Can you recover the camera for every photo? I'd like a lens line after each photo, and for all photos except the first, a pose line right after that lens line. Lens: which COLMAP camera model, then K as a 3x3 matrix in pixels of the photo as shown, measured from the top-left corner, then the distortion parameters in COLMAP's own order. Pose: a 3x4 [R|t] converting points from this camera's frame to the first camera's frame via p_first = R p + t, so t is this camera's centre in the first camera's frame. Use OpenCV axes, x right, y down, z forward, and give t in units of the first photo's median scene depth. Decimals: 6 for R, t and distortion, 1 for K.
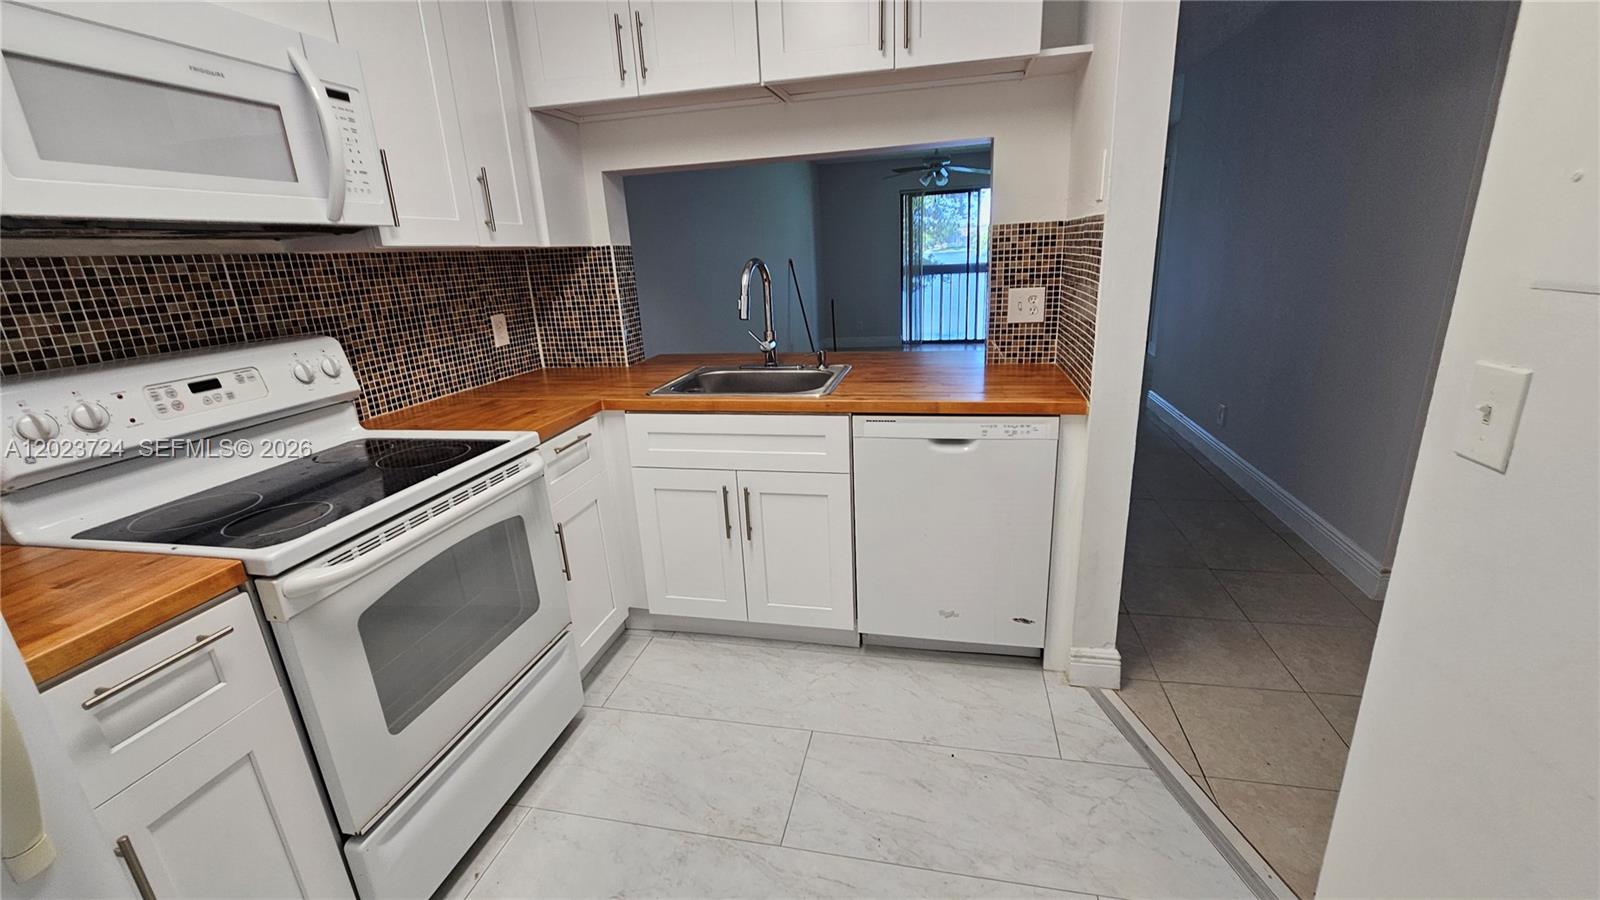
lens RADIAL K [[645.4, 0, 809.9], [0, 645.4, 447.2], [0, 0, 1]] dist [0.002083, 0.000209]
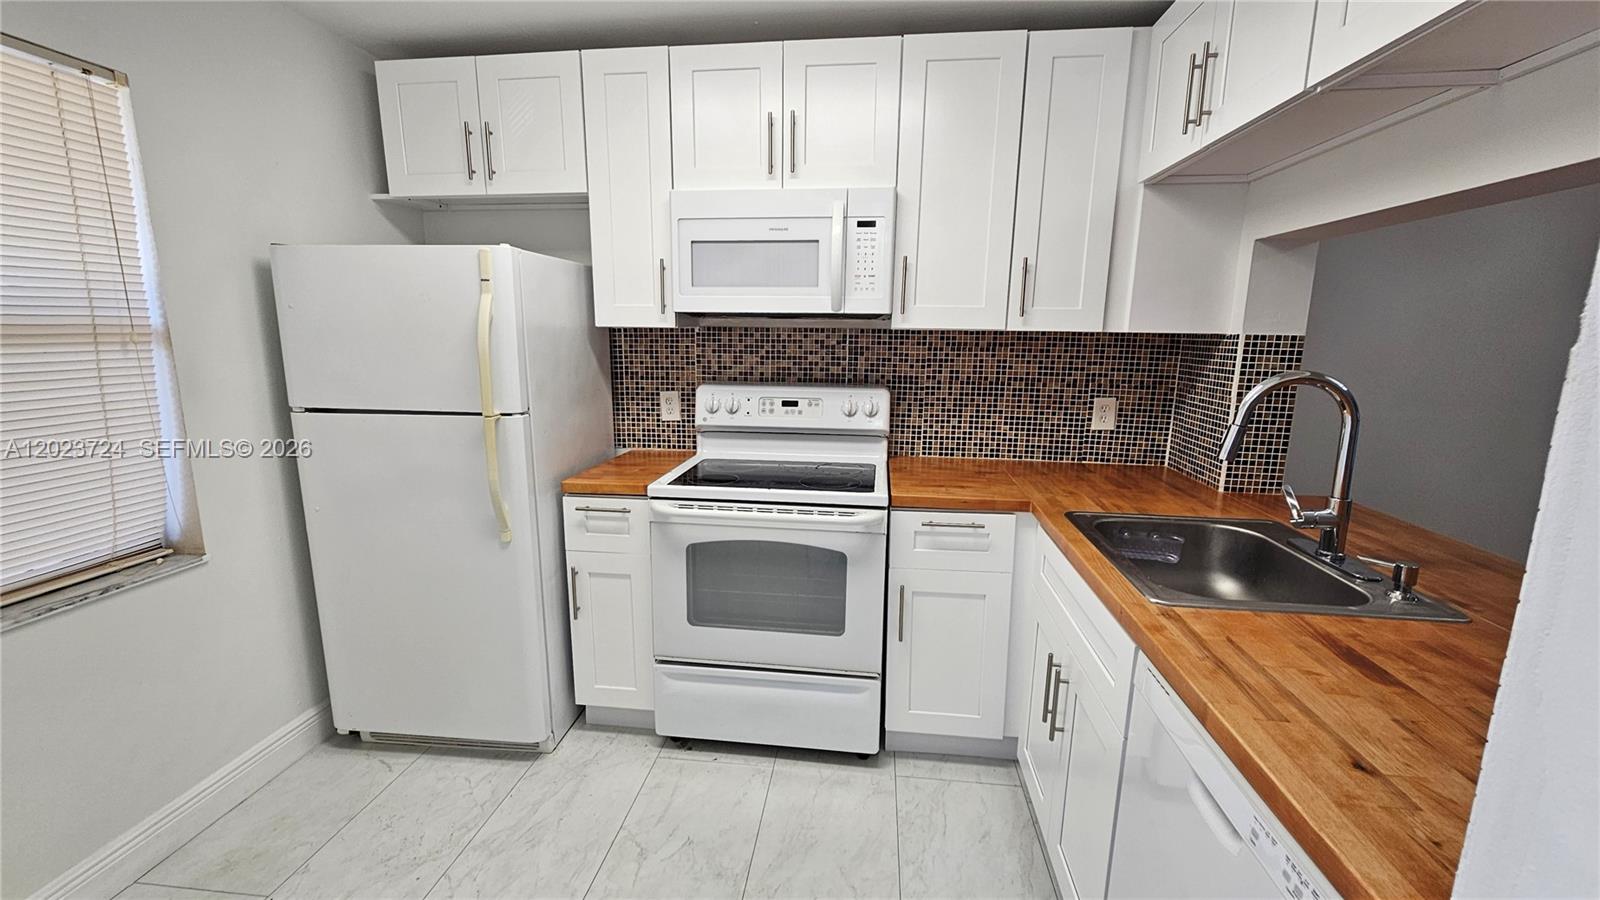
lens RADIAL K [[658.7, 0, 795.8], [0, 658.7, 454.0], [0, 0, 1]] dist [0.000395, 0.000190]
pose [[0.093073, 0.234618, -0.967622, 0.633543], [-0.308716, 0.930745, 0.195982, -0.259810], [0.946590, 0.280479, 0.159058, 0.638713]]
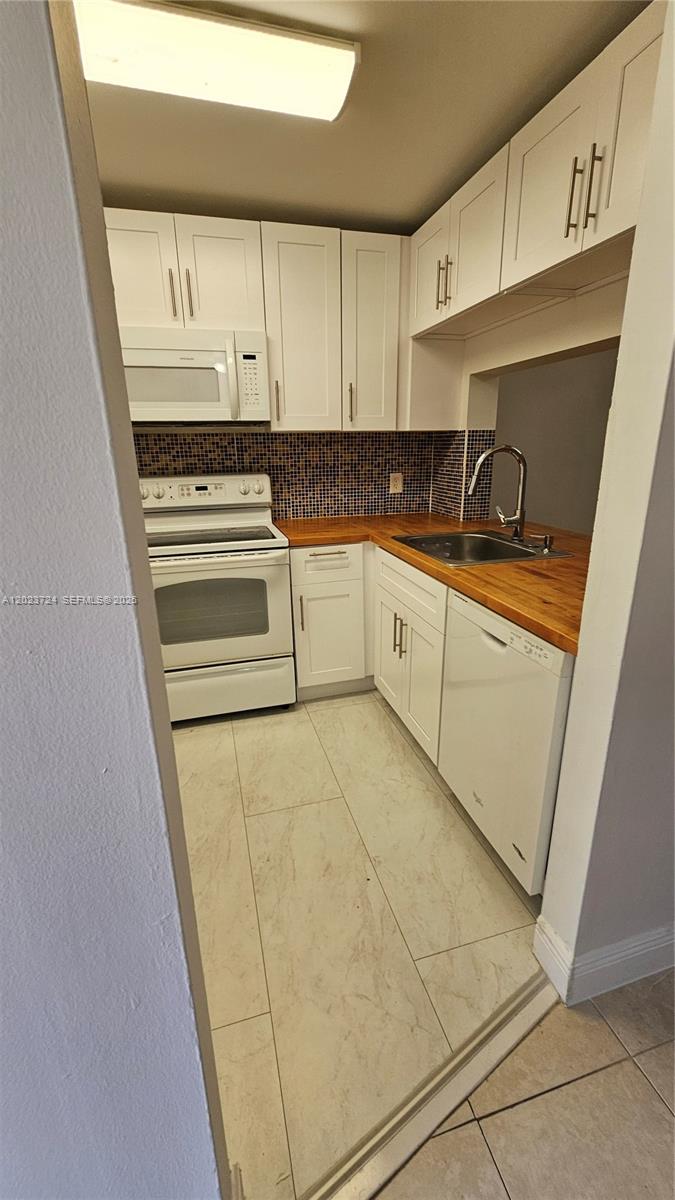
lens RADIAL K [[491.1, 0, 342.7], [0, 491.1, 600.9], [0, 0, 1]] dist [0.001932, -0.000464]
pose [[0.475532, 0.306801, -0.824465, 0.788208], [-0.265763, 0.943524, 0.197820, -0.165921], [0.838594, 0.125042, 0.530212, 0.428855]]
